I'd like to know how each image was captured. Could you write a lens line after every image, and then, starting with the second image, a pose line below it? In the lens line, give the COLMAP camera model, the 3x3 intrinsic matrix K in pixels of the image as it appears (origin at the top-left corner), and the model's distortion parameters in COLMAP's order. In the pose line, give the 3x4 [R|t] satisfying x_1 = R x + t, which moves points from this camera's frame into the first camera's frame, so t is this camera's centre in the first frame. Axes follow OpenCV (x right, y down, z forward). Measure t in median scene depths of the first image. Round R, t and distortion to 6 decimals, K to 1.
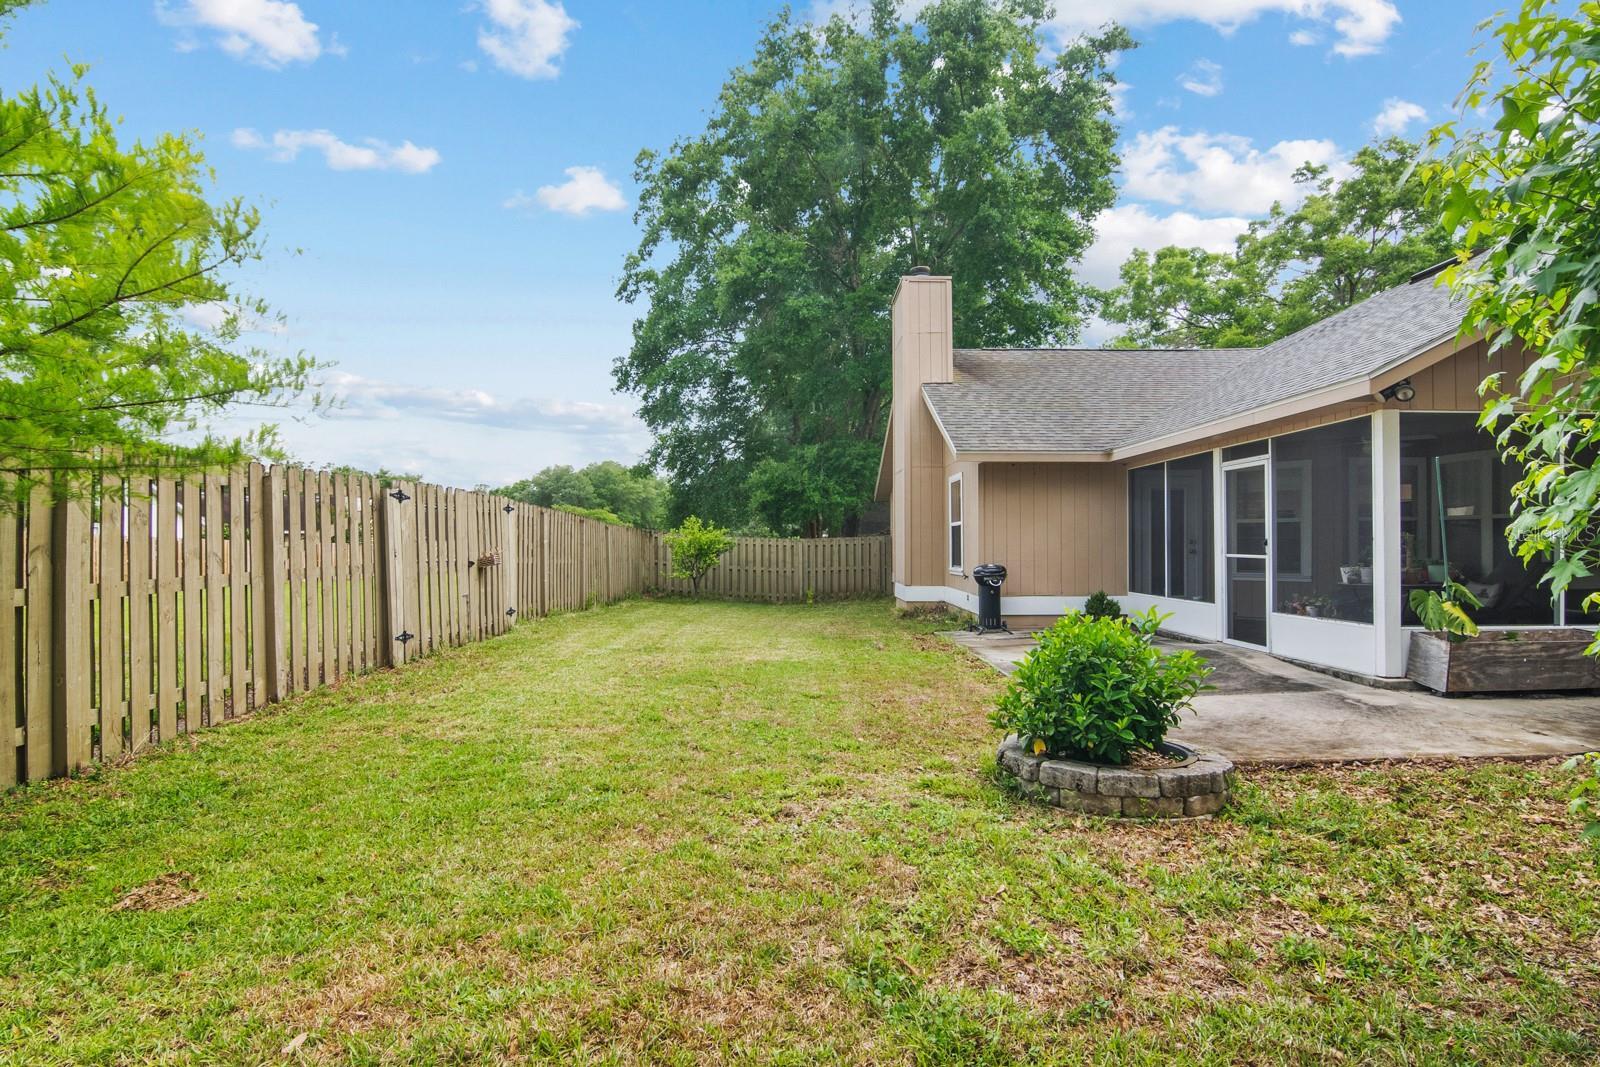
lens RADIAL K [[780.7, 0, 804.8], [0, 780.7, 537.3], [0, 0, 1]] dist [-0.006064, -0.004421]
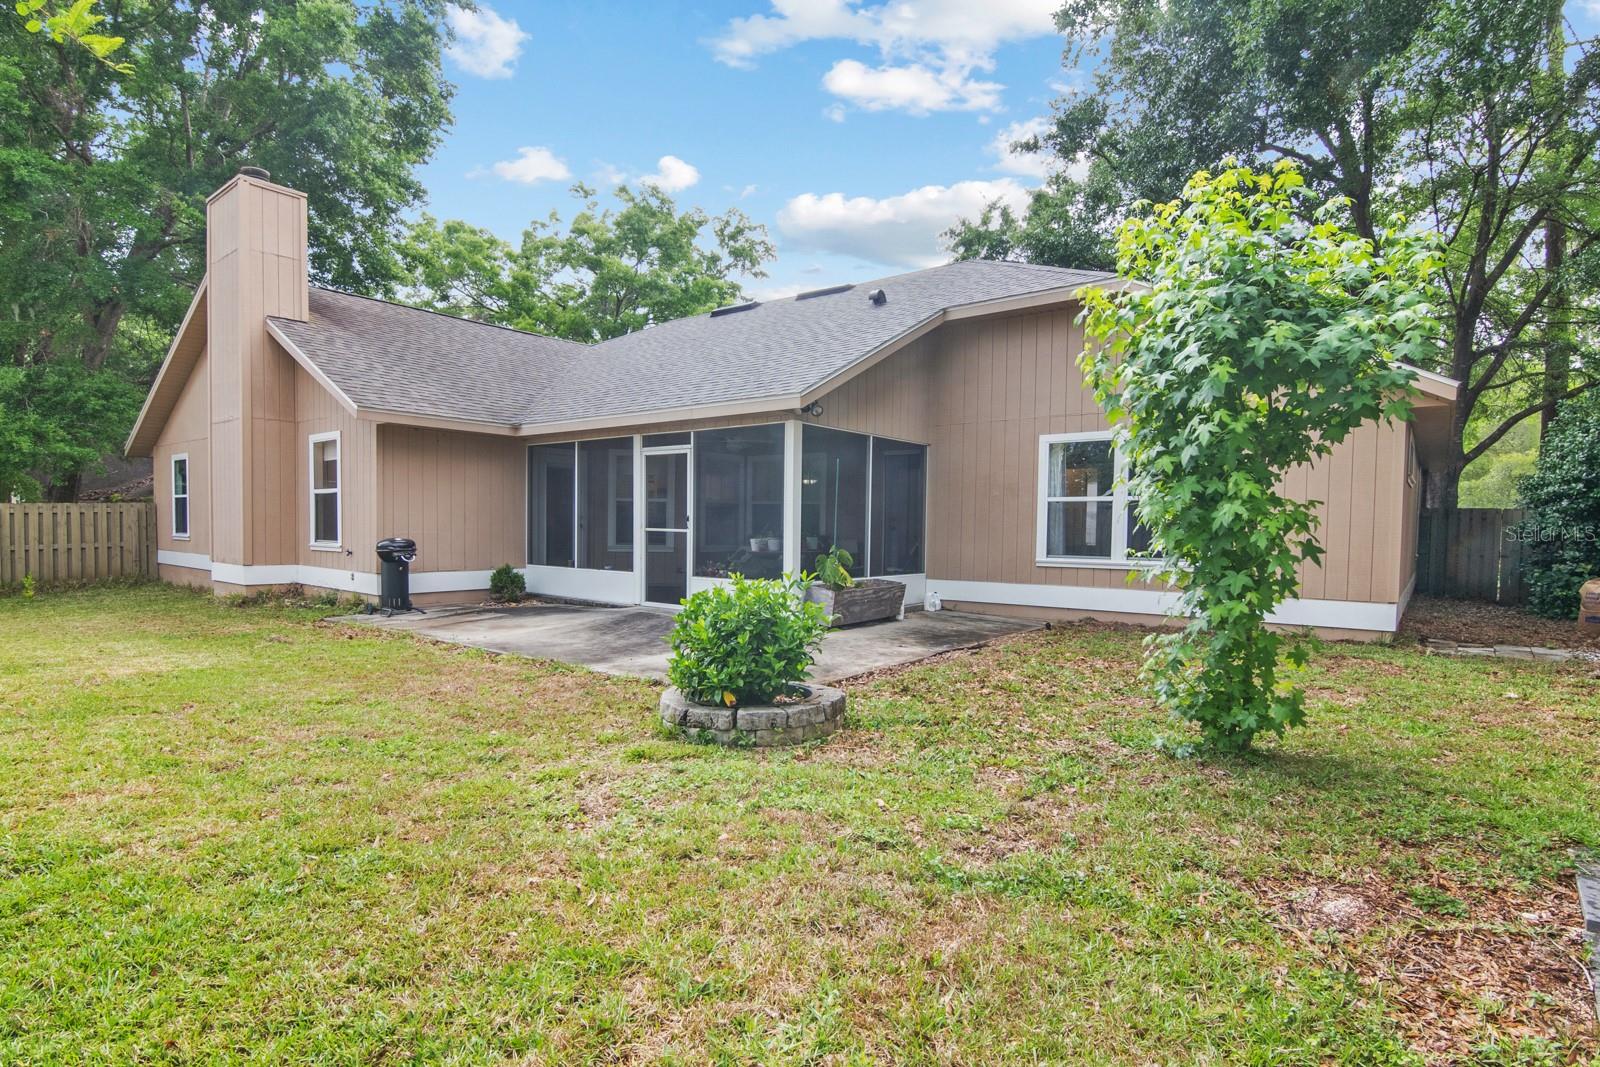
lens RADIAL K [[780.7, 0, 801.6], [0, 780.7, 542.5], [0, 0, 1]] dist [-0.006064, -0.004421]
pose [[0.651923, -0.007093, 0.758252, -0.148727], [-0.022451, 0.999337, 0.028651, 0.003647], [-0.757952, -0.035702, 0.651332, 0.064410]]
